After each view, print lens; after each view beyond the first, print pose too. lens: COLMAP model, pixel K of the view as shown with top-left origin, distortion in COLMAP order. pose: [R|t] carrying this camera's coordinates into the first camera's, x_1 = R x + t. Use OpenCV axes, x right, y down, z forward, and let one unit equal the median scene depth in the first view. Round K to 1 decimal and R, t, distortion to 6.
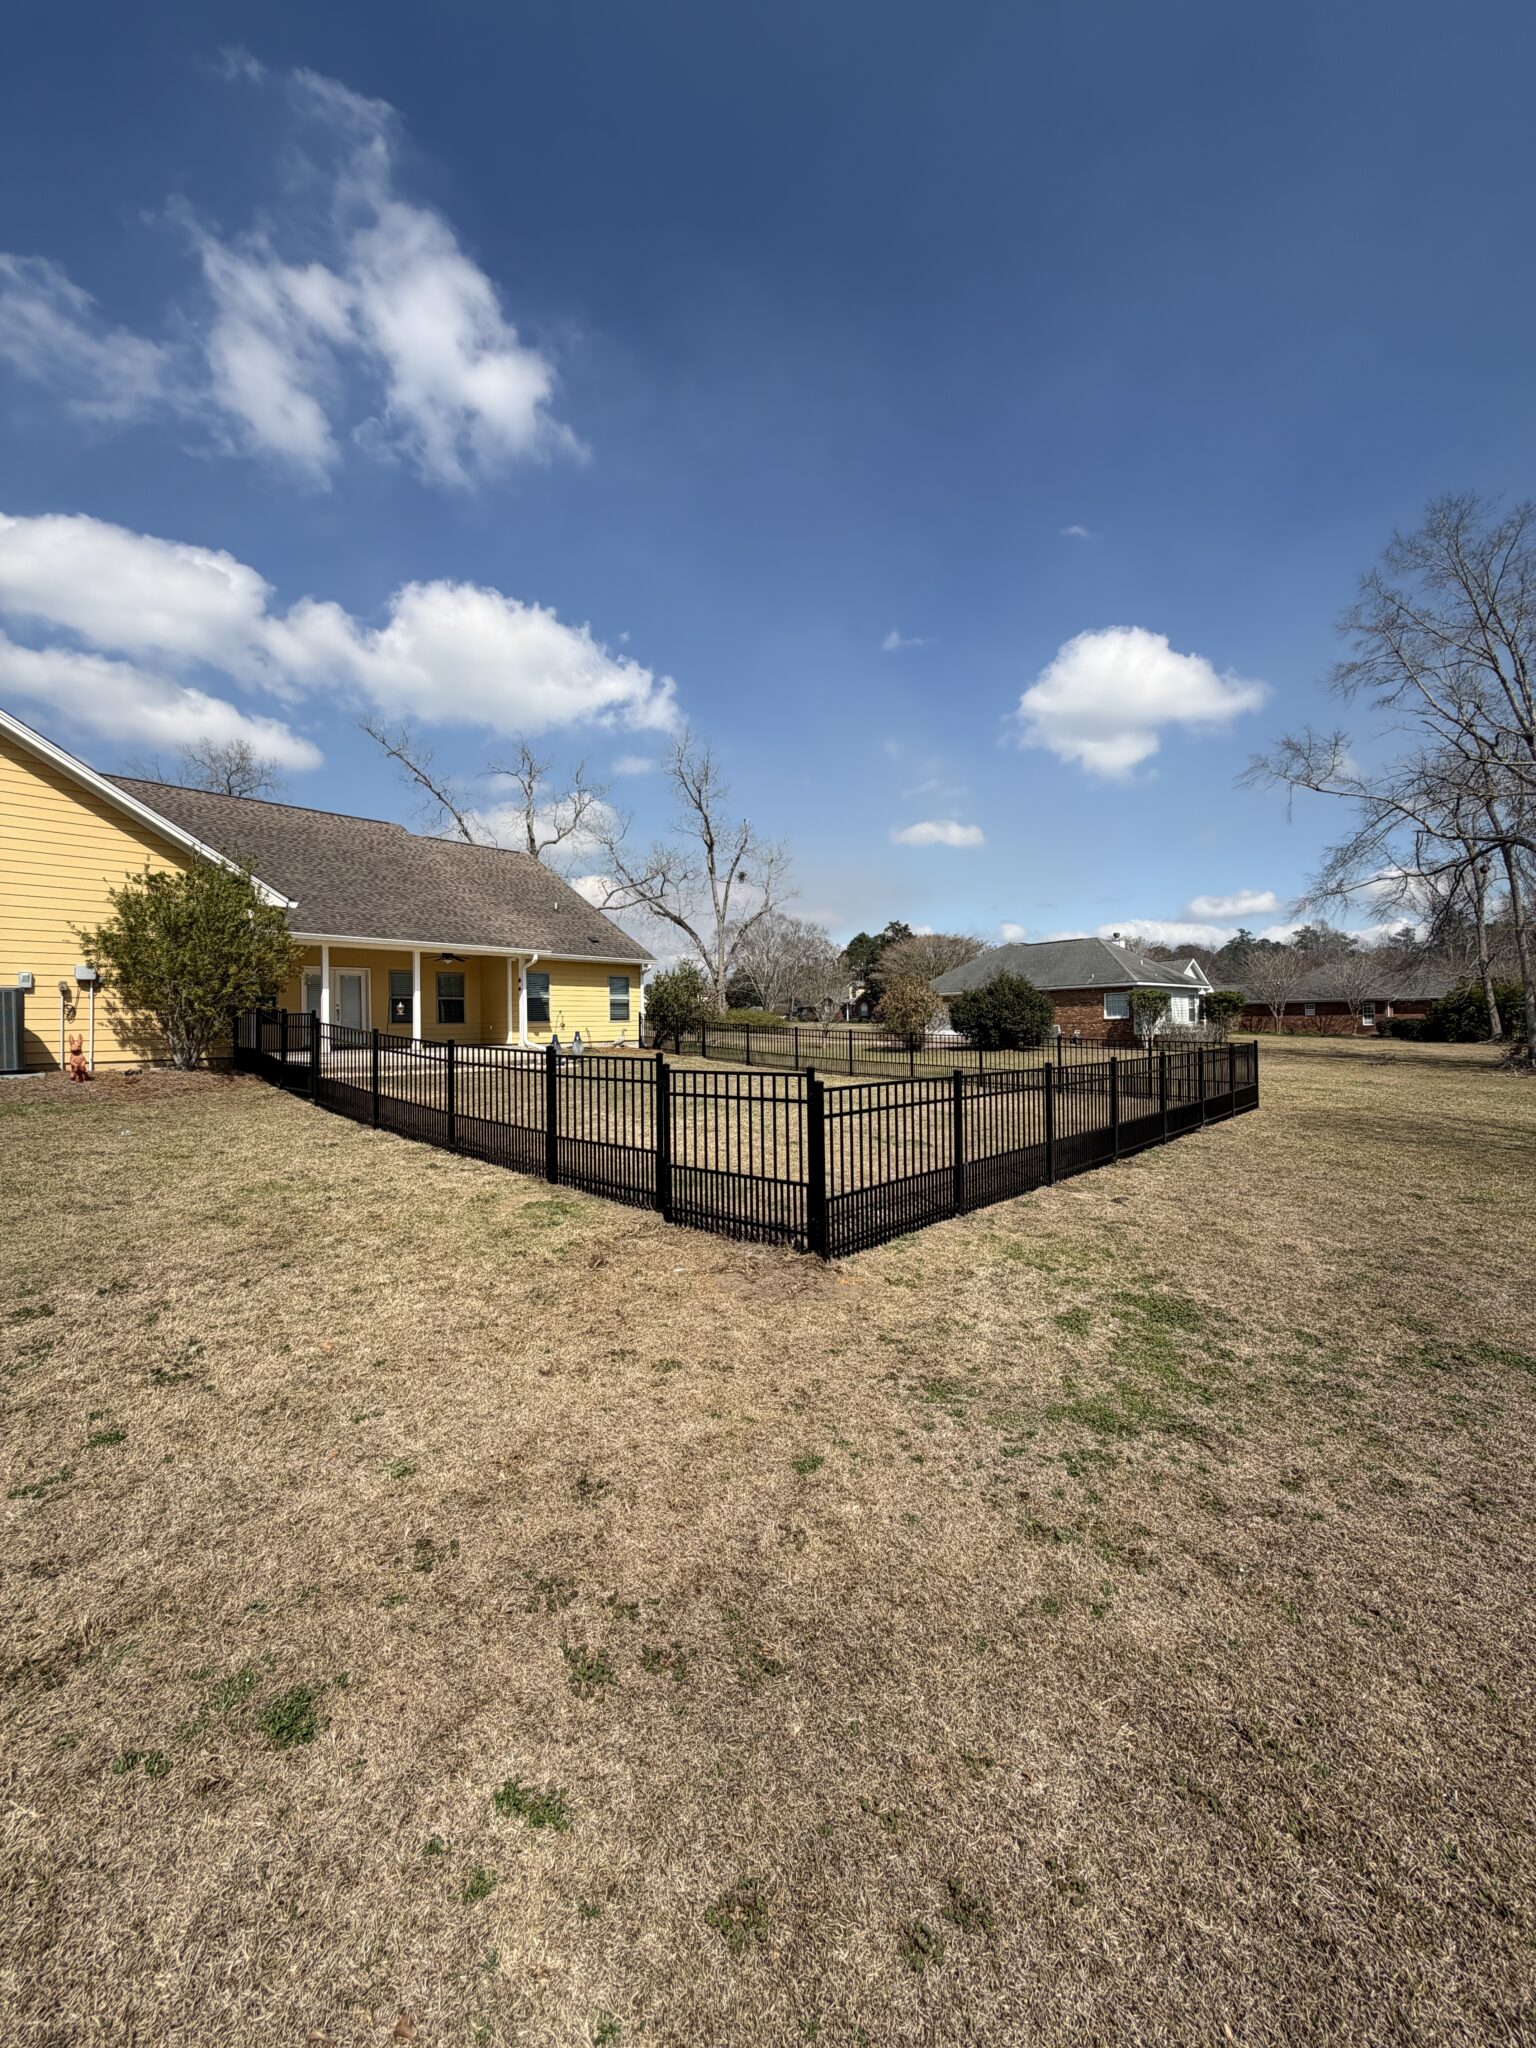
lens RADIAL K [[814.7, 0, 768.0], [0, 814.7, 1024.0], [0, 0, 1]] dist [-0.000518, -0.000036]
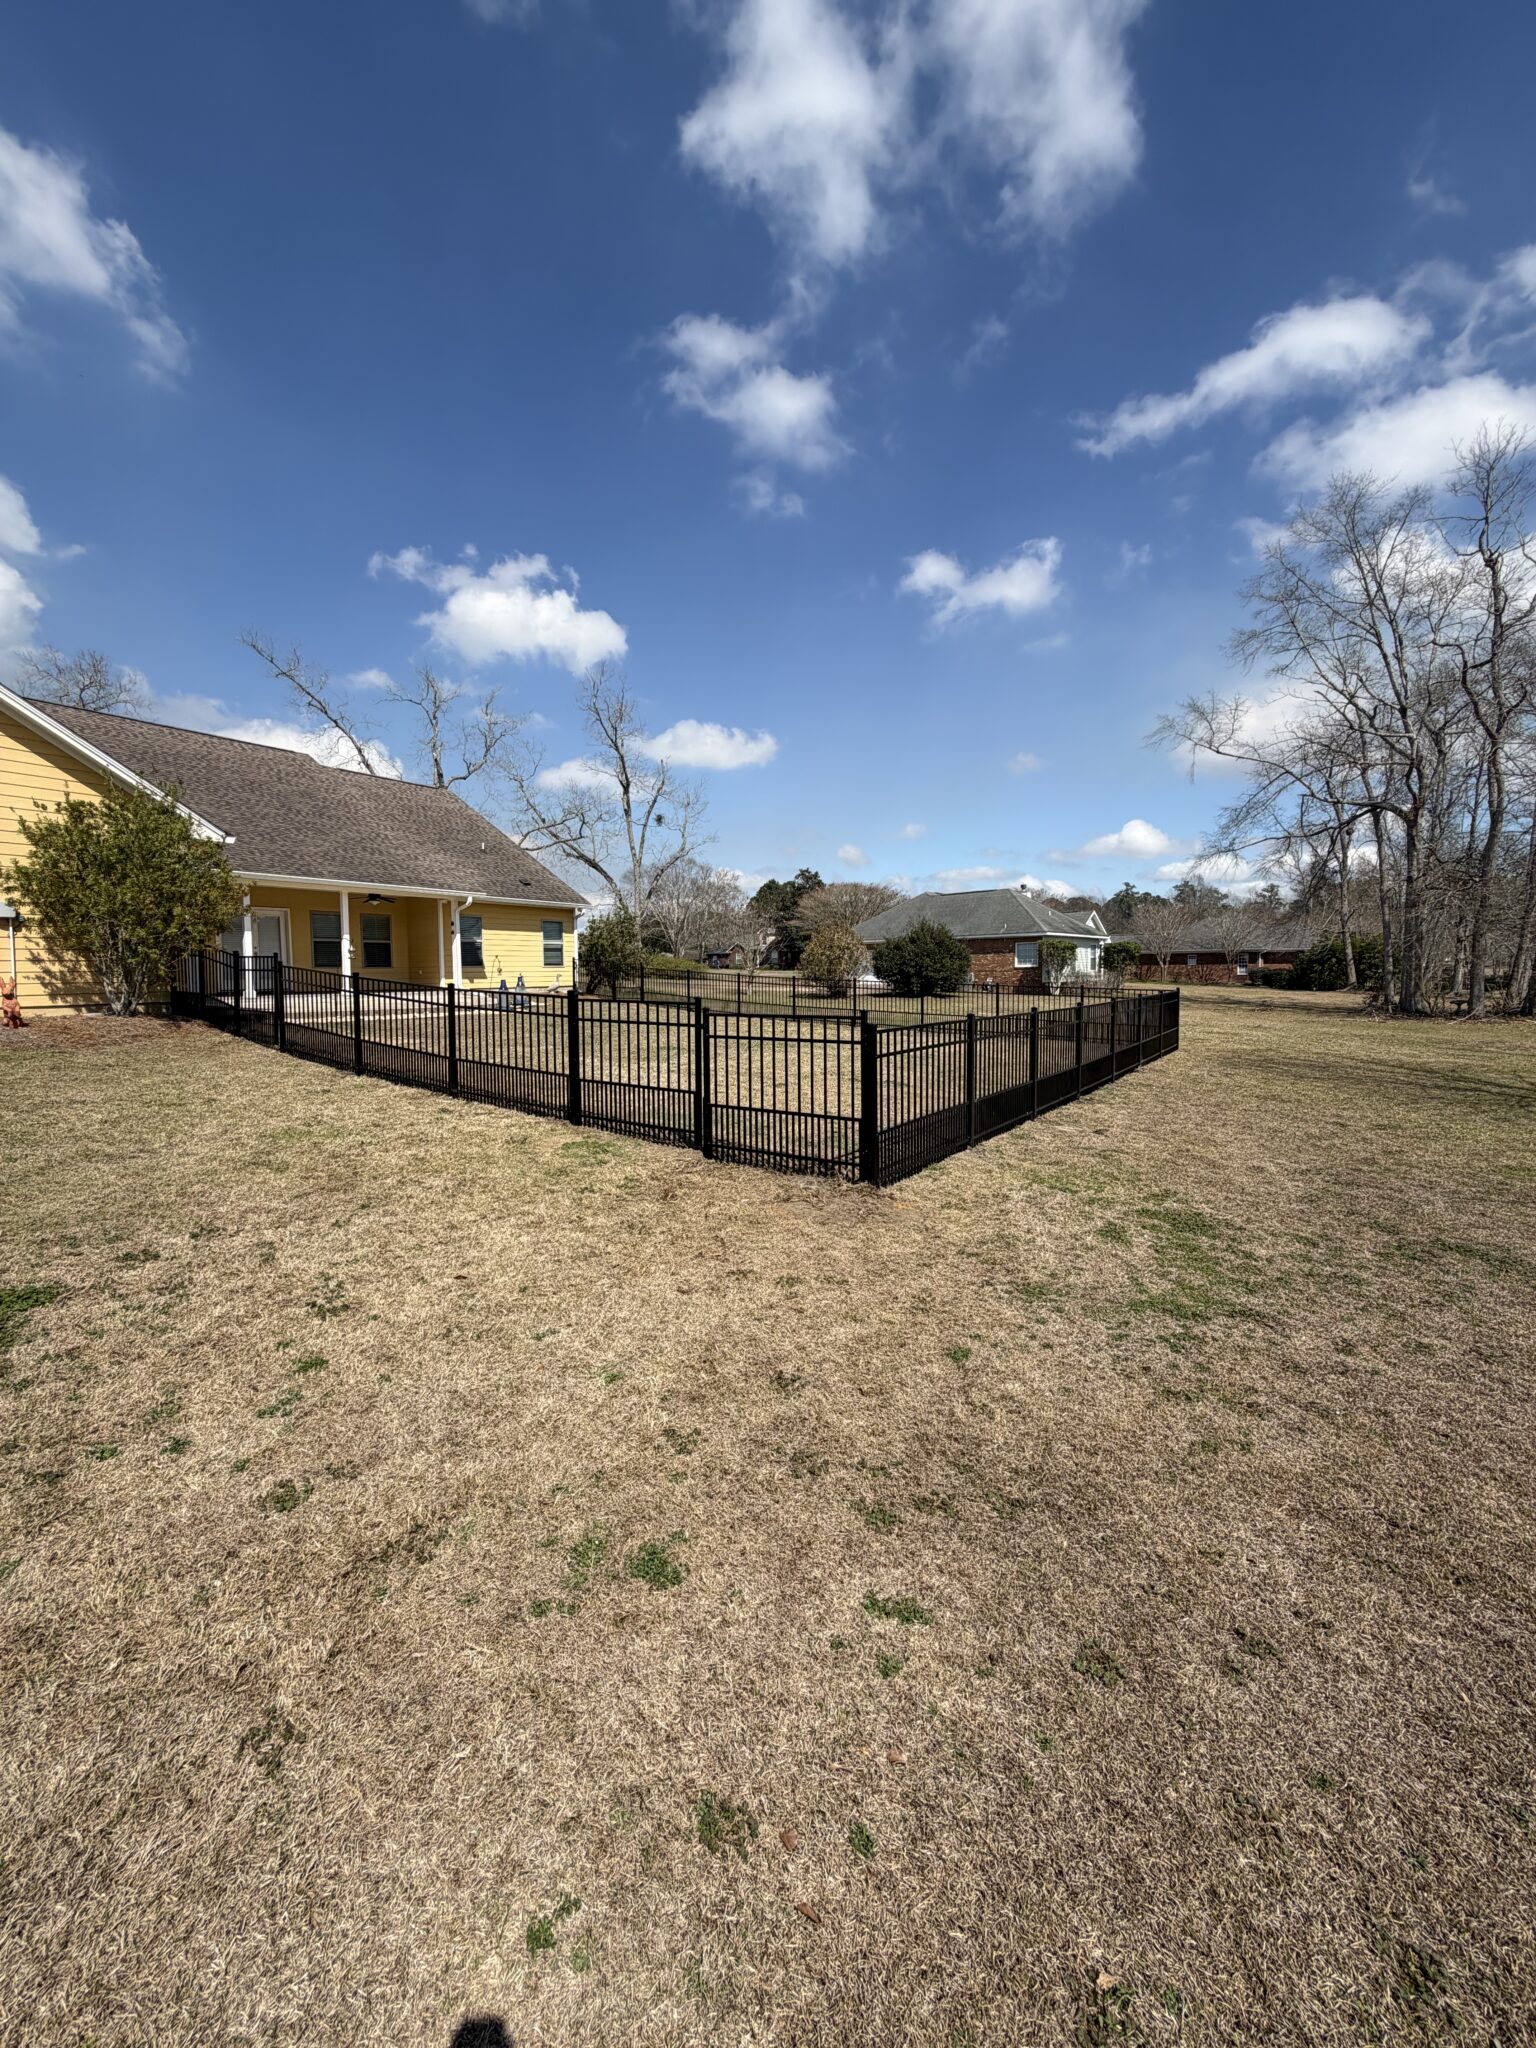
lens RADIAL K [[814.7, 0, 768.0], [0, 814.7, 1024.0], [0, 0, 1]] dist [-0.000518, -0.000036]
pose [[0.993120, -0.002215, 0.117081, -0.121451], [-0.005420, 0.997880, 0.064848, 0.001646], [-0.116976, -0.065036, 0.991003, -0.024919]]
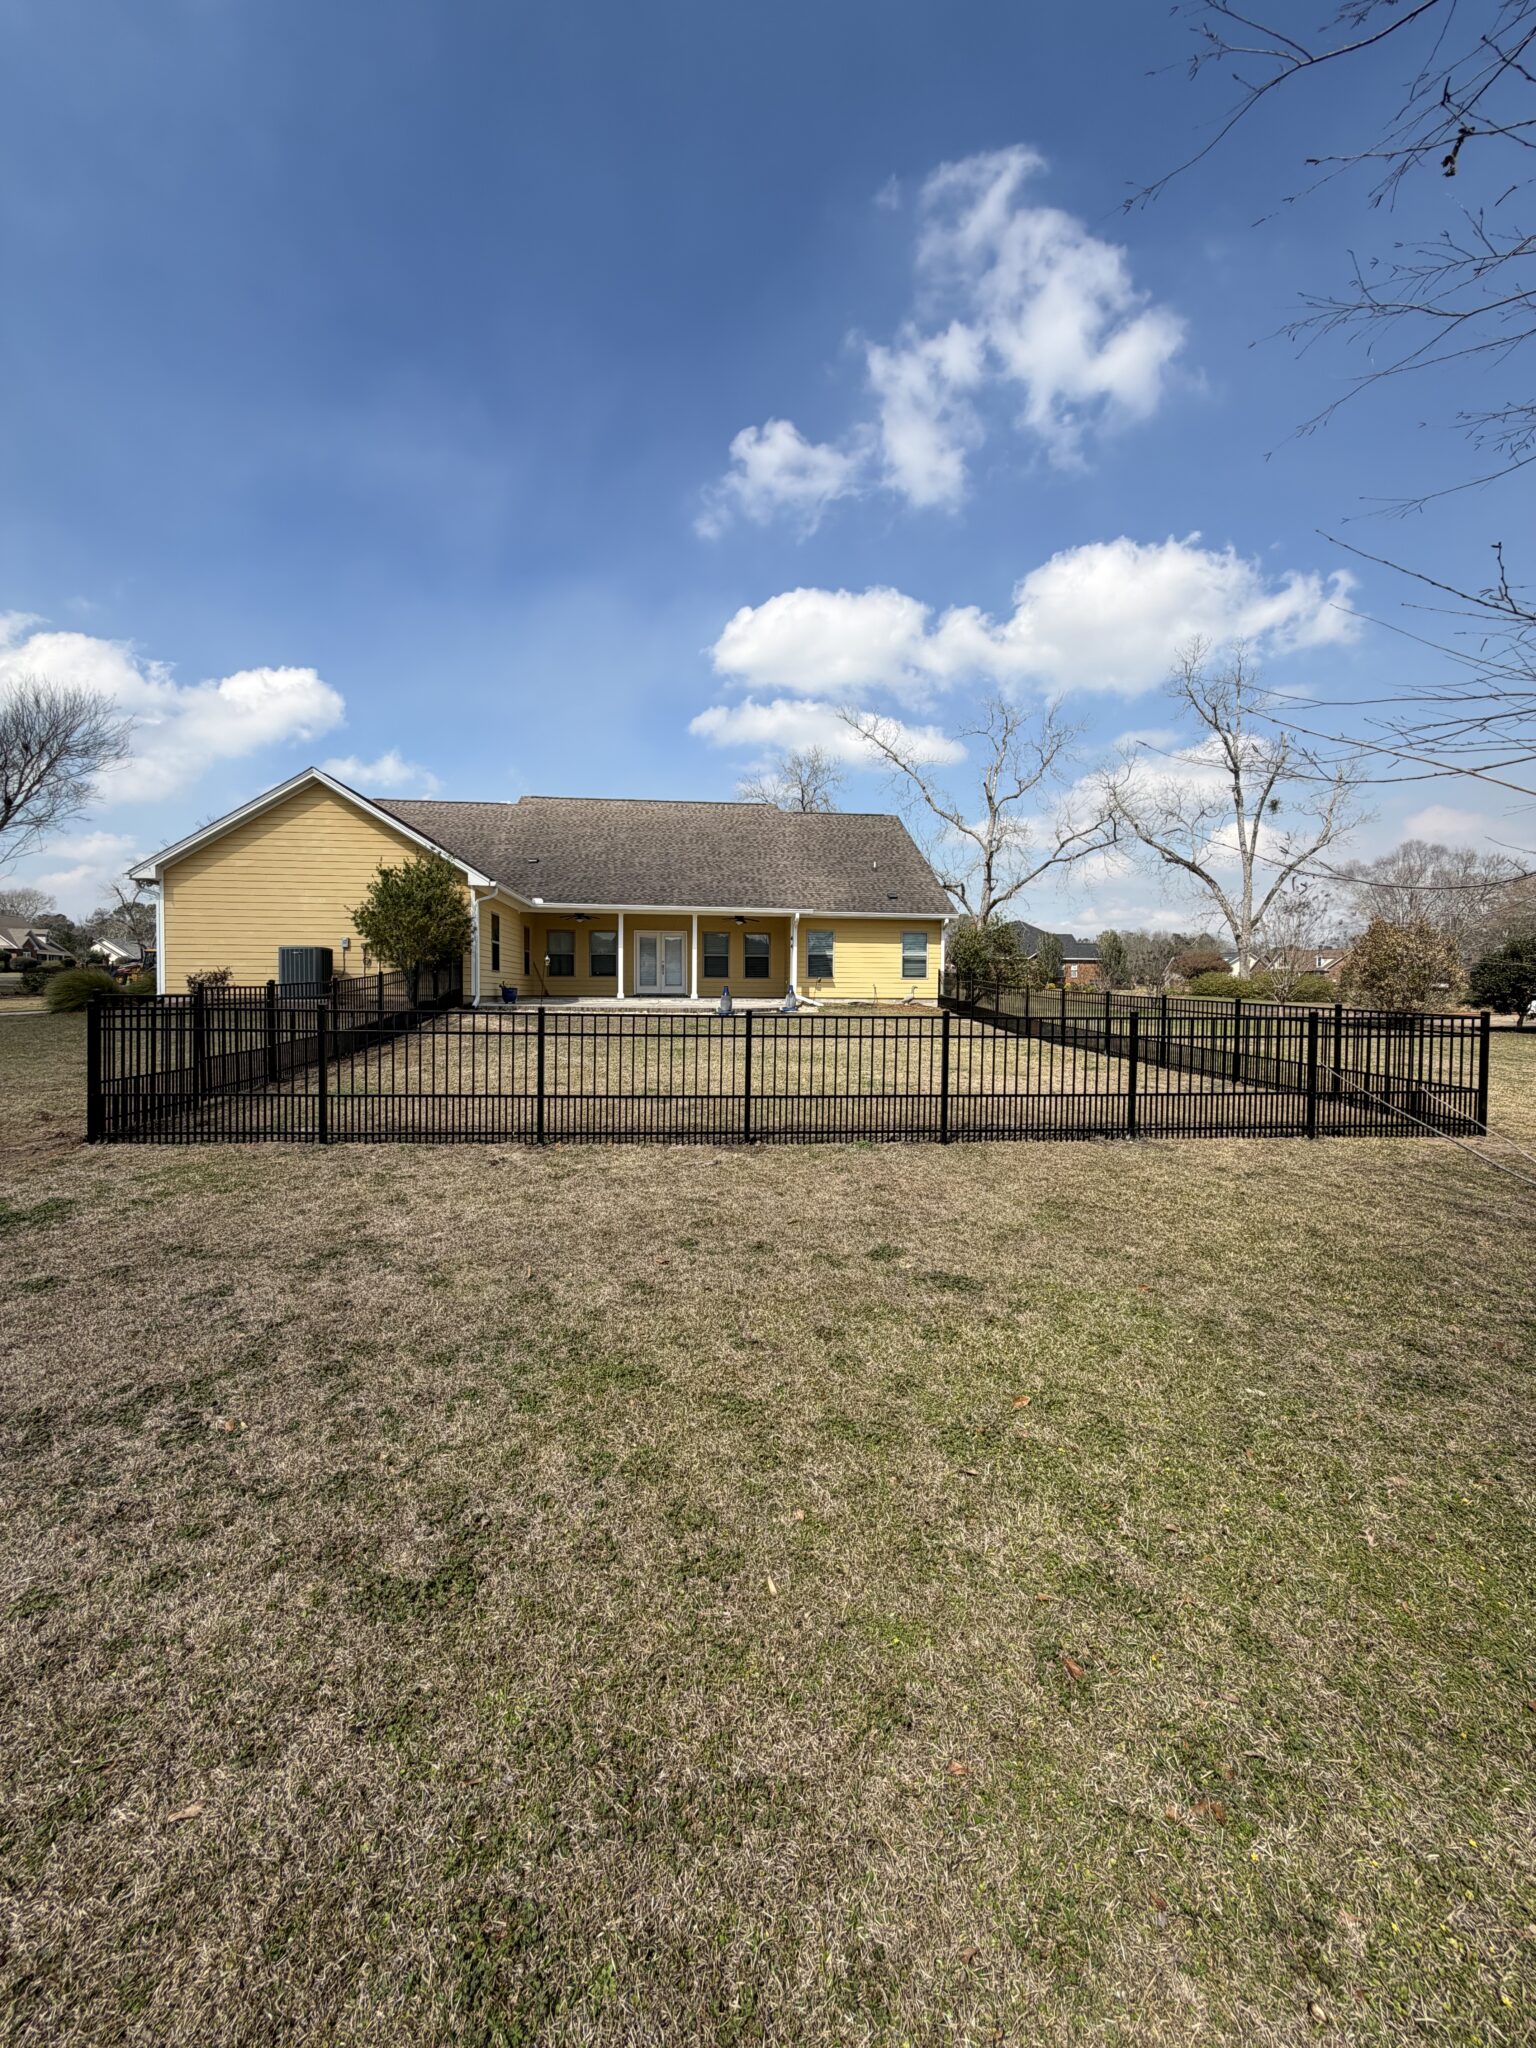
lens RADIAL K [[807.2, 0, 767.8], [0, 807.2, 966.5], [0, 0, 1]] dist [-0.000696, -0.000070]
pose [[0.732165, 0.002635, -0.681122, 1.019722], [-0.018714, 0.999693, -0.016250, 0.003212], [0.680870, 0.024644, 0.731990, 0.551124]]
